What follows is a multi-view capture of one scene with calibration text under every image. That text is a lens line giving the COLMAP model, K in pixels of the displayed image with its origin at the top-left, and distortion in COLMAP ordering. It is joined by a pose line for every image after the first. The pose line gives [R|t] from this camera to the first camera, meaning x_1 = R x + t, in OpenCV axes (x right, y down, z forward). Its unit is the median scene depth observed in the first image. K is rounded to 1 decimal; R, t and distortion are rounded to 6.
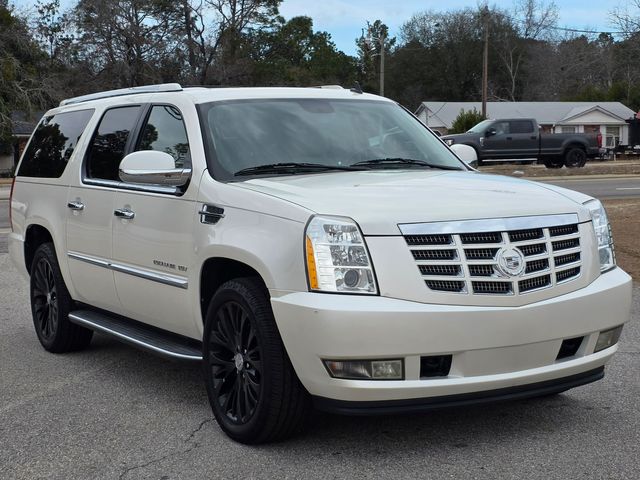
lens RADIAL K [[1255.6, 0, 320.0], [0, 1255.6, 240.0], [0, 0, 1]] dist [0.082810, -0.092094]
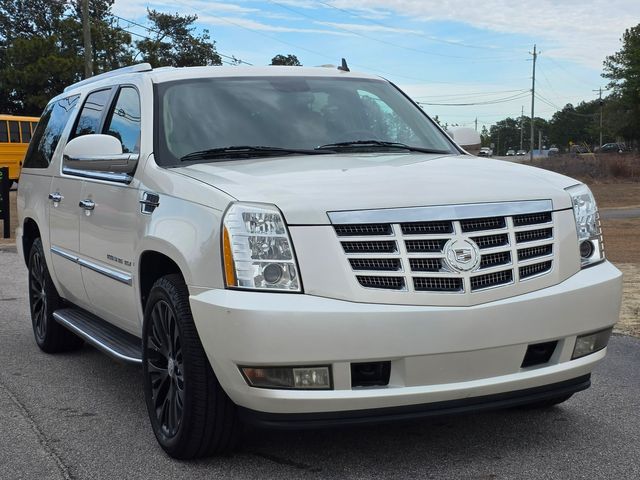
lens RADIAL K [[1255.6, 0, 320.0], [0, 1255.6, 240.0], [0, 0, 1]] dist [0.082810, -0.092094]
pose [[0.993932, -0.001859, -0.109984, 0.147209], [0.002067, 0.999996, 0.001784, 0.005140], [0.109980, -0.002000, 0.993932, 0.122365]]
